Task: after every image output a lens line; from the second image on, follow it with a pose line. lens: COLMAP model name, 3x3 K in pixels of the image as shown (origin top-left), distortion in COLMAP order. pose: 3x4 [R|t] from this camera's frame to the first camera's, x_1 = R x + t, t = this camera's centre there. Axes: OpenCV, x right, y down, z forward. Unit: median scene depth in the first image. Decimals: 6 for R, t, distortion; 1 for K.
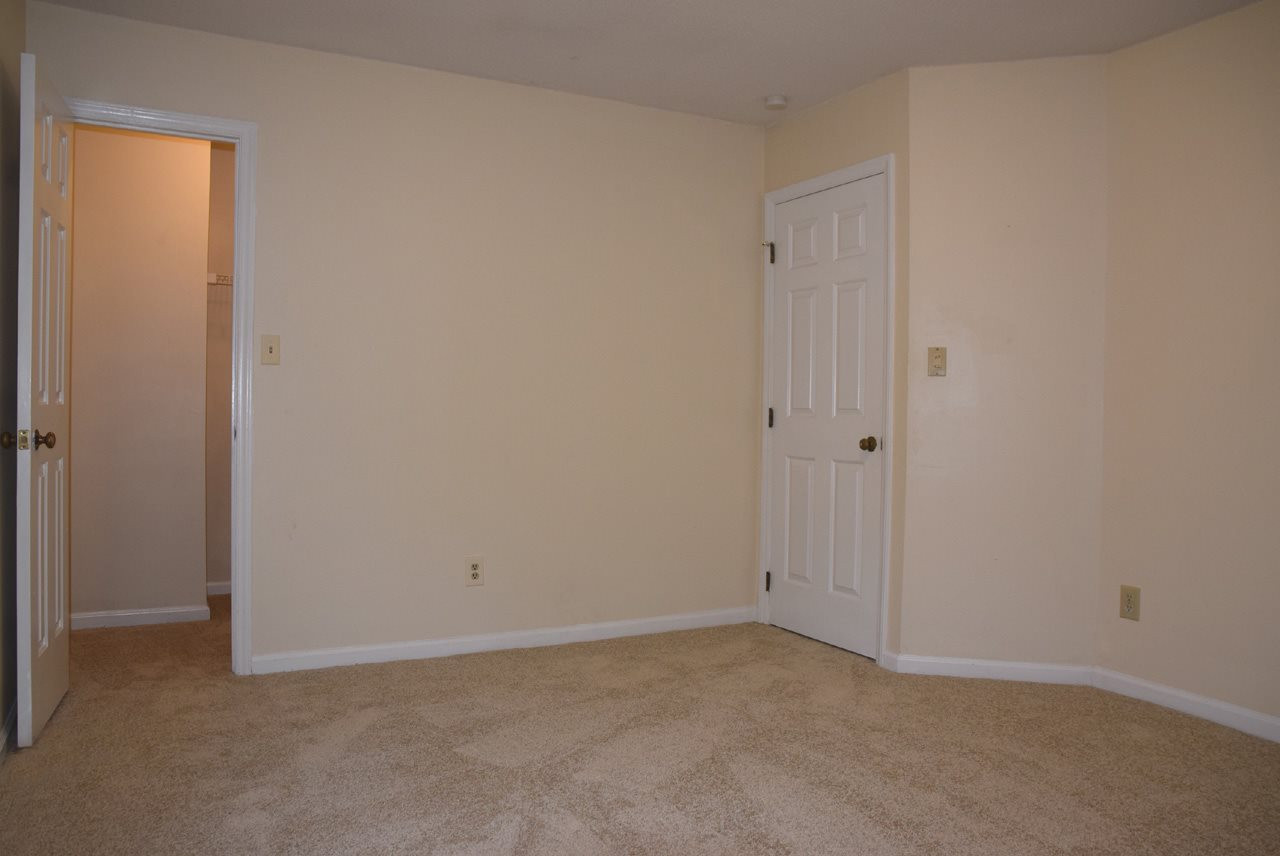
lens RADIAL K [[966.4, 0, 616.3], [0, 966.4, 433.6], [0, 0, 1]] dist [-0.139869, 0.118476]
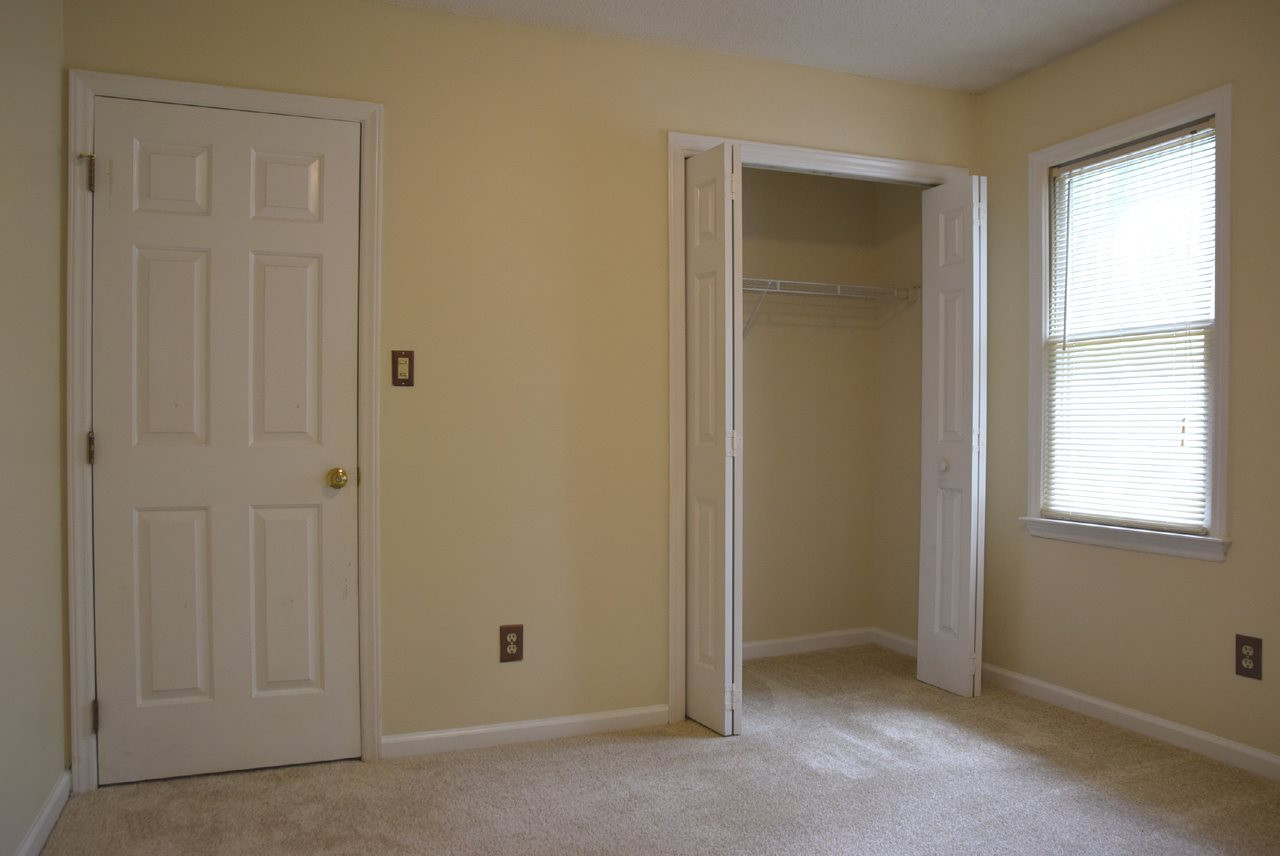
lens RADIAL K [[966.4, 0, 616.3], [0, 966.4, 433.6], [0, 0, 1]] dist [-0.139869, 0.118476]
pose [[0.102624, -0.021663, 0.994484, -0.428920], [0.010512, 0.999731, 0.020692, -0.036237], [-0.994665, 0.008330, 0.102824, 0.668352]]
